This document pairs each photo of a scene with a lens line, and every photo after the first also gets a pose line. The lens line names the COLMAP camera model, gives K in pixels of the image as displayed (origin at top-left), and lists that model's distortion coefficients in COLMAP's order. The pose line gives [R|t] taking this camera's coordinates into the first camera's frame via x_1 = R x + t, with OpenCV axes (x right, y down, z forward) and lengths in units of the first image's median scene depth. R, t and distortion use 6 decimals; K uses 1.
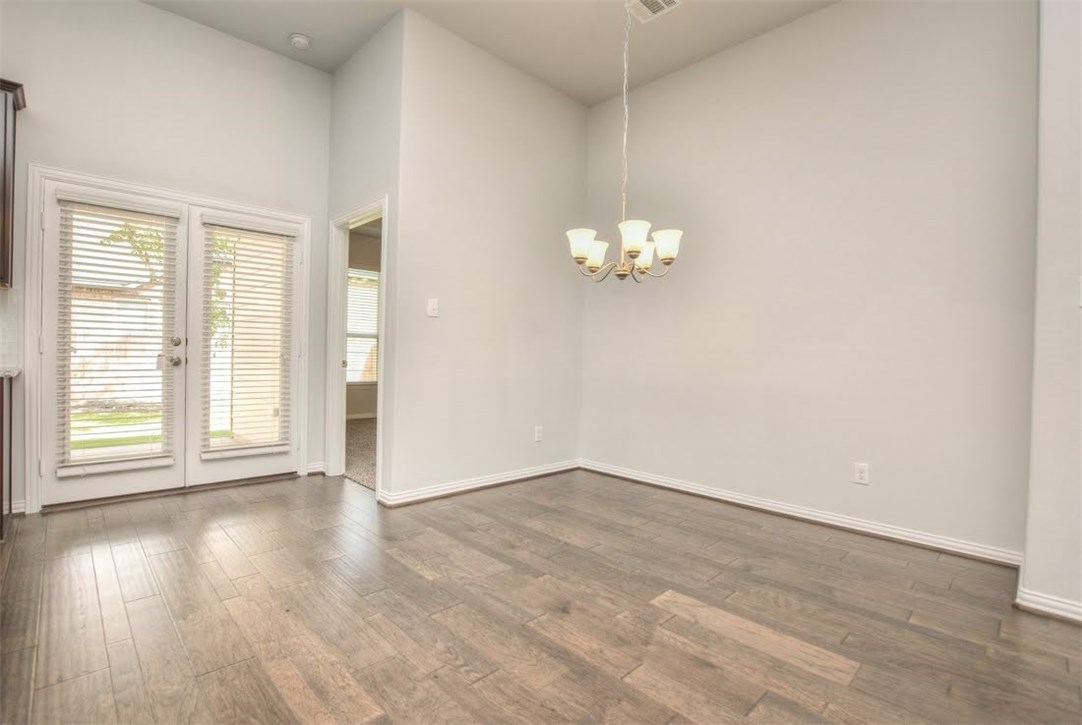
lens RADIAL K [[495.8, 0, 541.0], [0, 495.8, 362.5], [0, 0, 1]] dist [-0.035106, 0.000337]
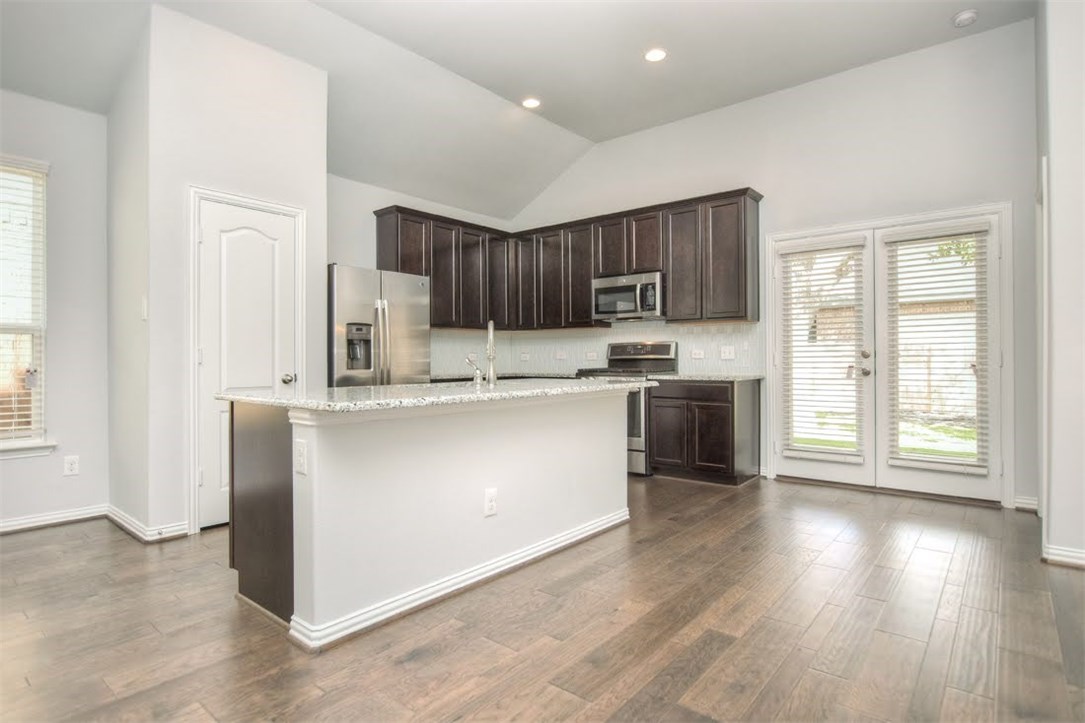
lens RADIAL K [[568.4, 0, 545.9], [0, 568.4, 358.5], [0, 0, 1]] dist [-0.008016, -0.000620]
pose [[0.104223, -0.021899, -0.994313, 0.483188], [-0.009051, 0.999695, -0.022967, 0.003777], [0.994513, 0.011393, 0.103993, 0.130178]]
